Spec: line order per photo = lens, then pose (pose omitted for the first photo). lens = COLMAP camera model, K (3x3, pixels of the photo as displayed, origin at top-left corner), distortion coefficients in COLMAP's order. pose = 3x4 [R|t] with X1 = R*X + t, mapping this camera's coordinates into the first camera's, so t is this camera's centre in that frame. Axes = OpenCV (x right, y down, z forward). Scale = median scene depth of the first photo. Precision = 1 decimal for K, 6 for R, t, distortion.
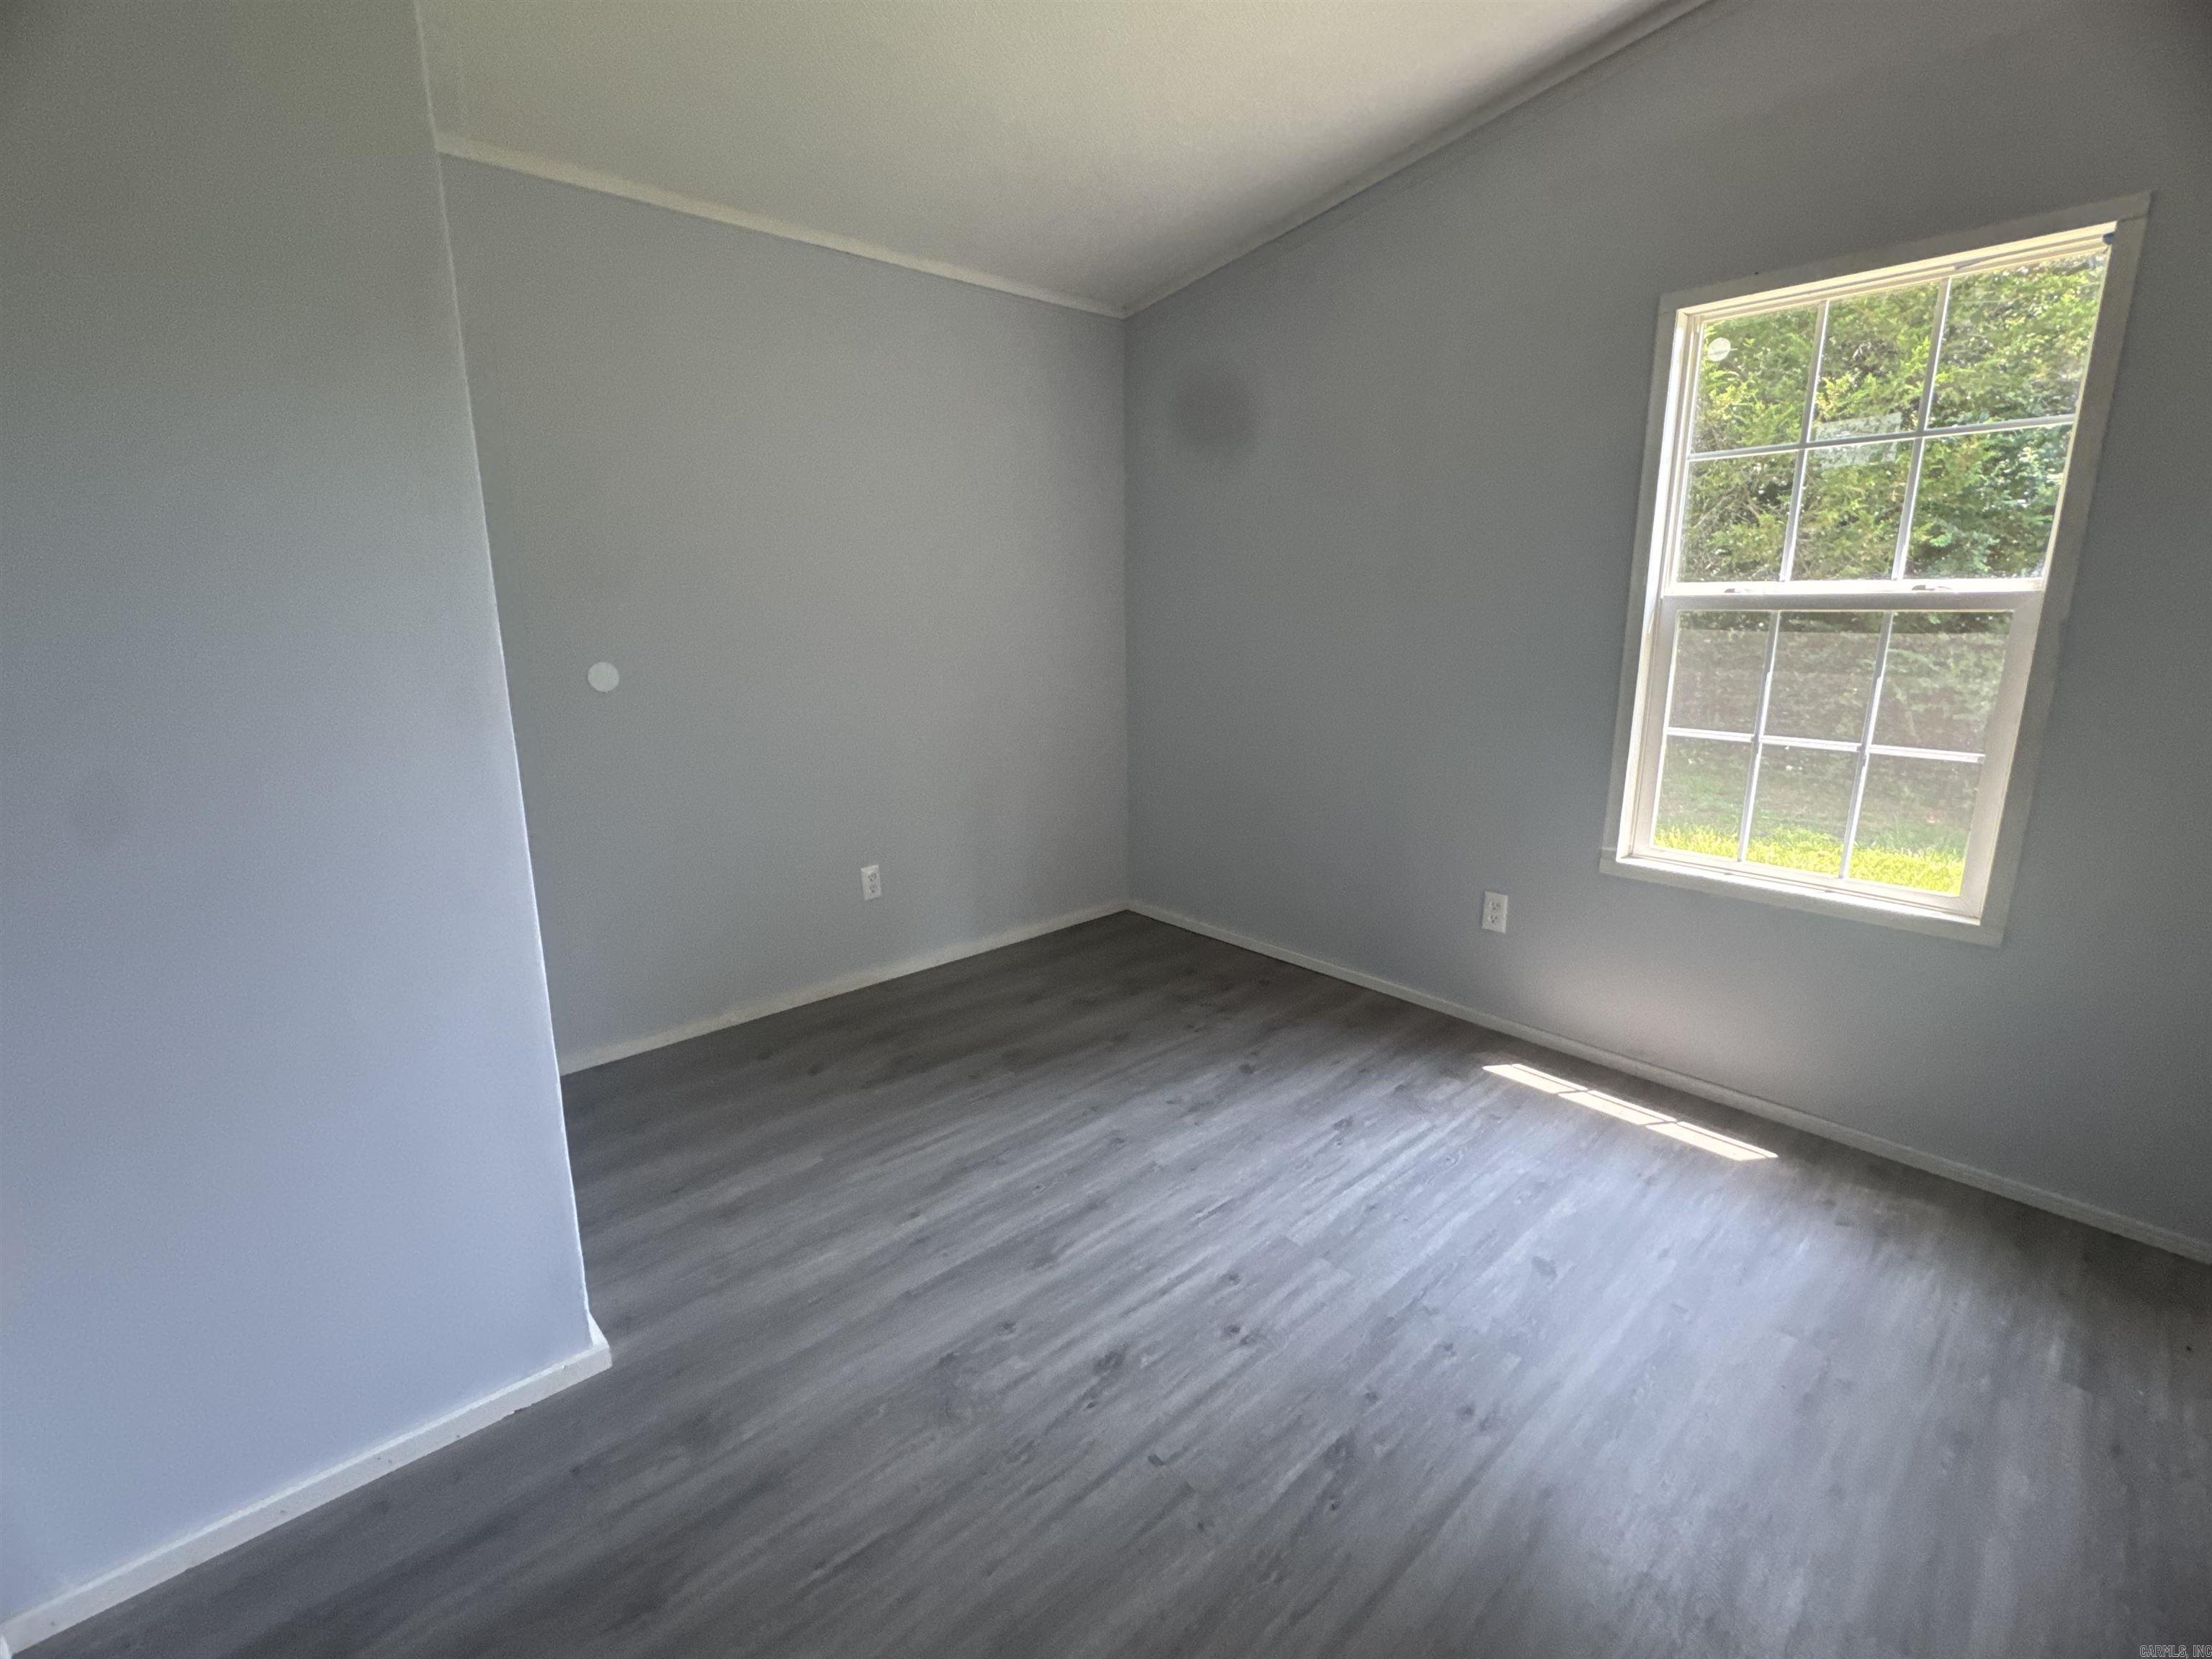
lens RADIAL K [[992.4, 0, 1102.1], [0, 992.4, 828.6], [0, 0, 1]] dist [0.004478, 0.000249]
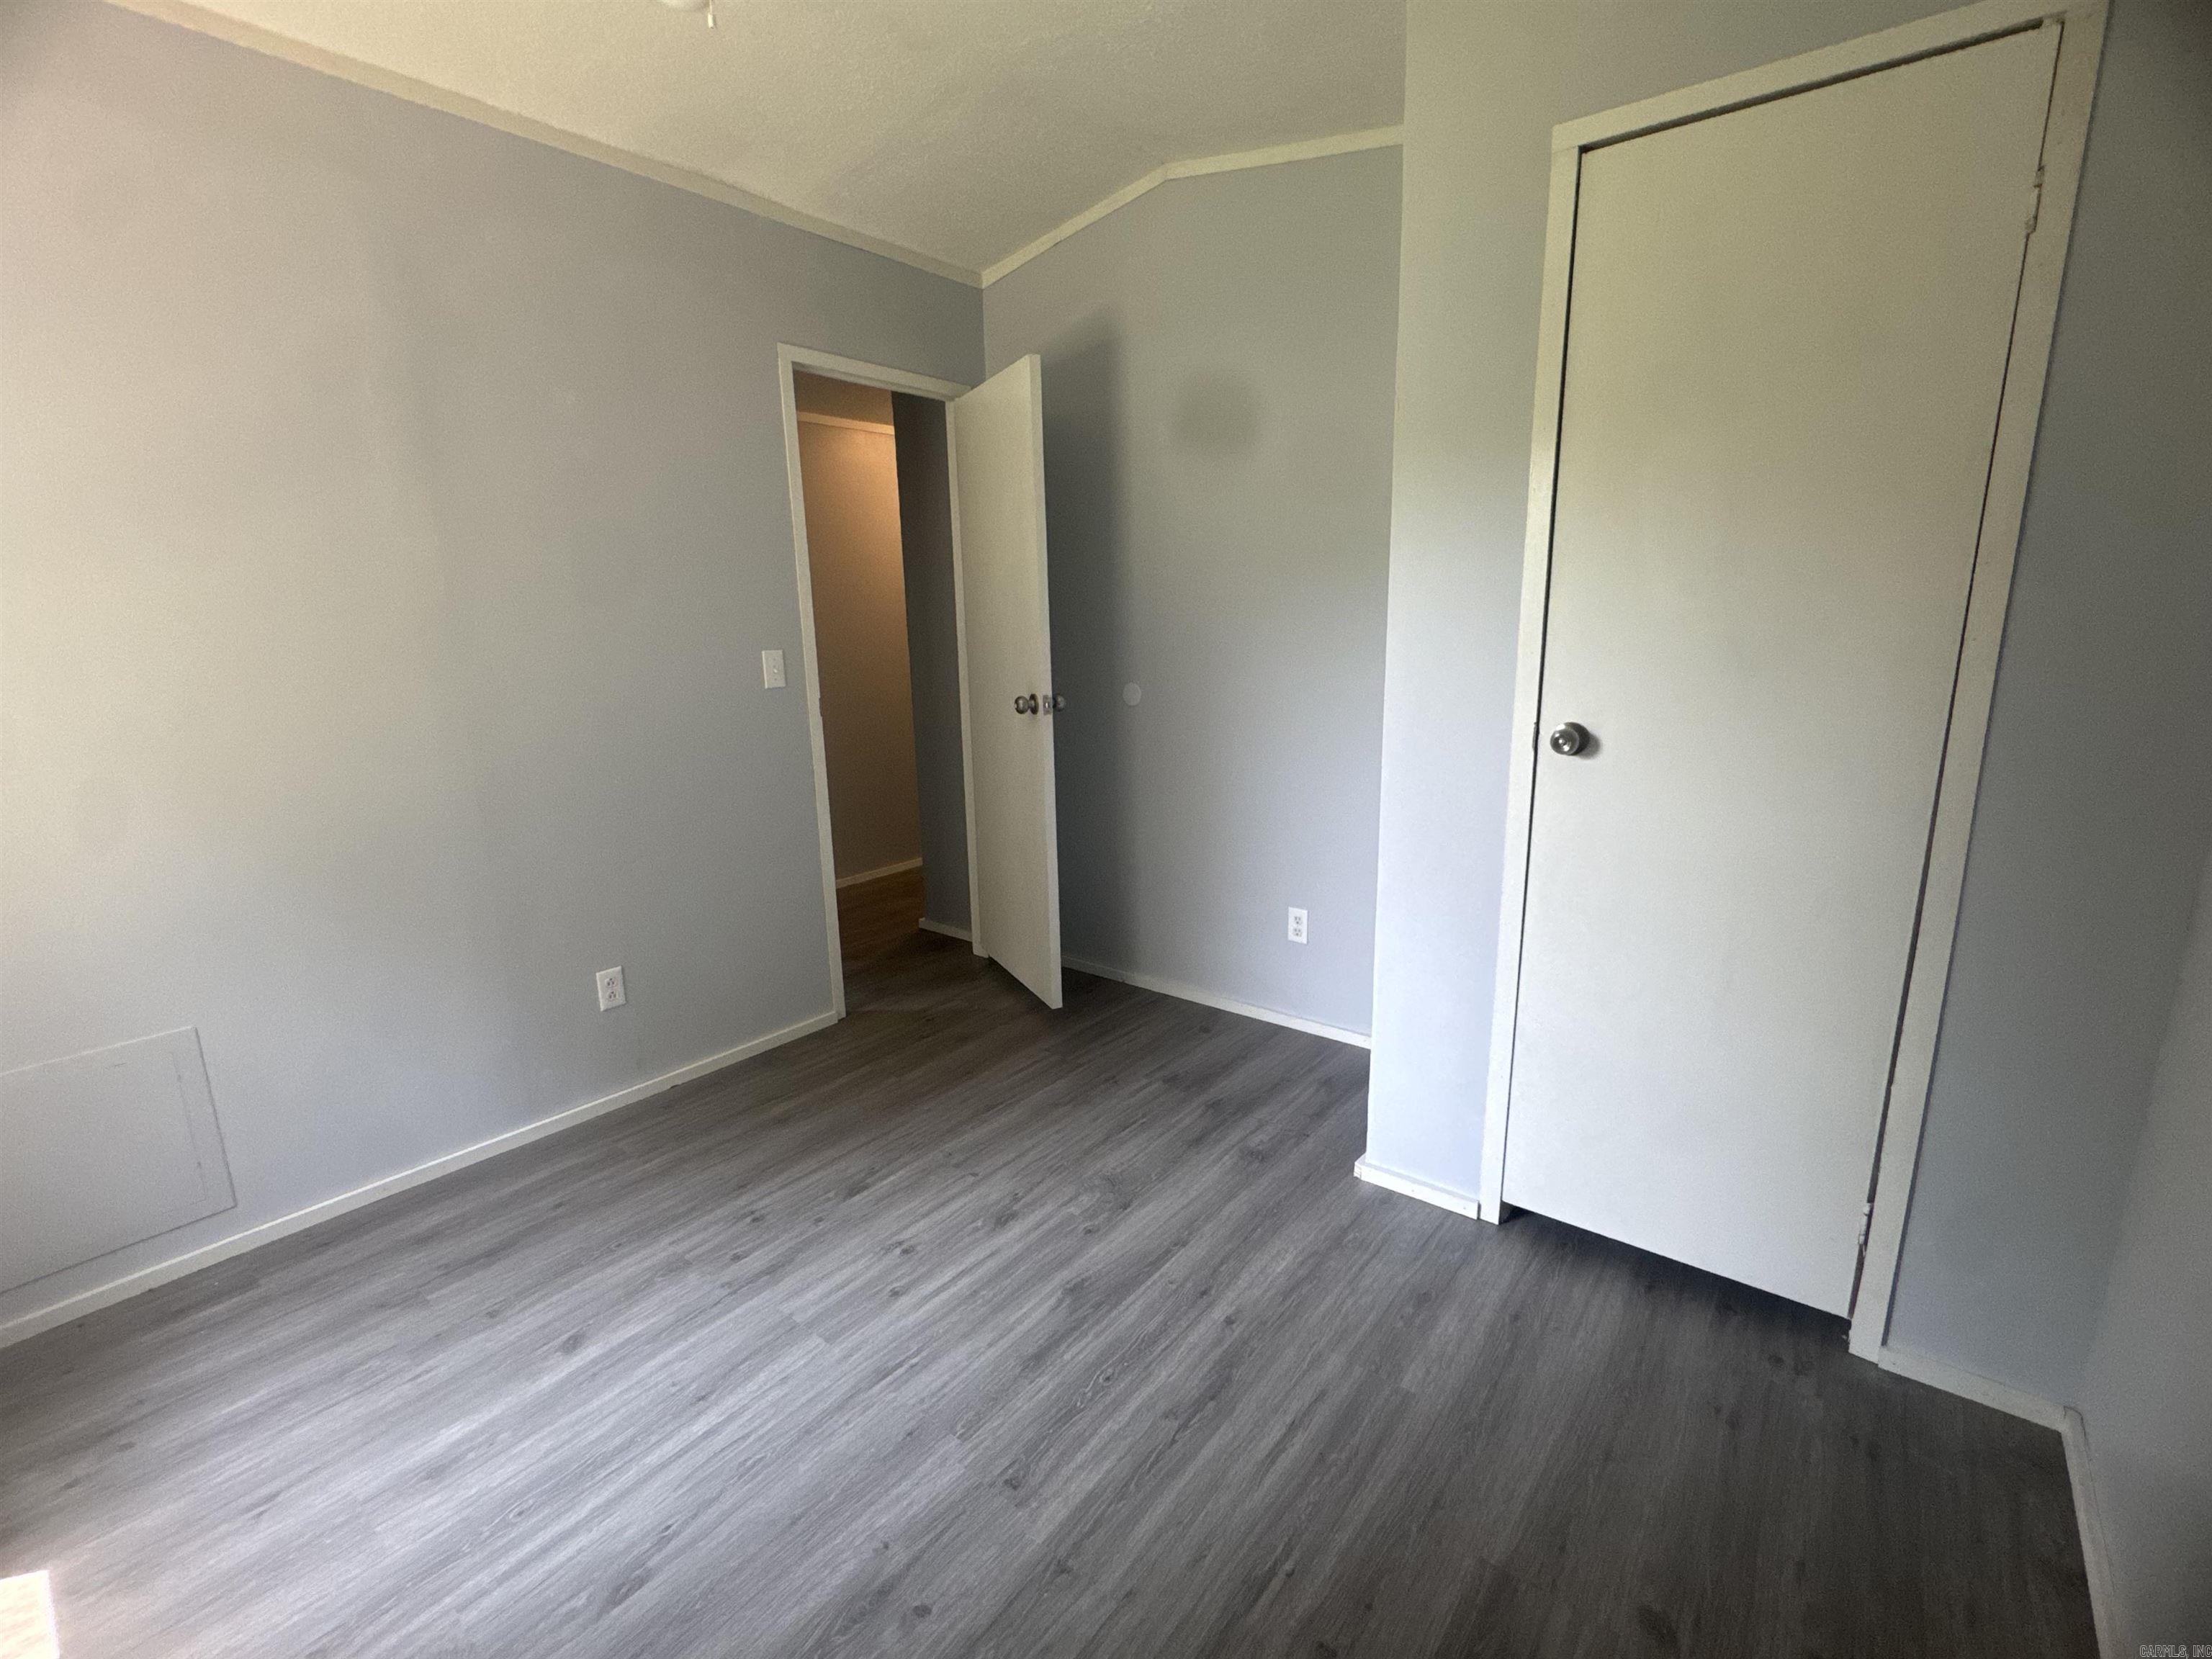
lens RADIAL K [[992.4, 0, 1104.1], [0, 992.4, 828.9], [0, 0, 1]] dist [0.004478, 0.000249]
pose [[-0.987974, 0.058899, -0.142965, 0.032341], [-0.006731, 0.907346, 0.420331, -0.435359], [0.154475, 0.416238, -0.896038, 1.722171]]
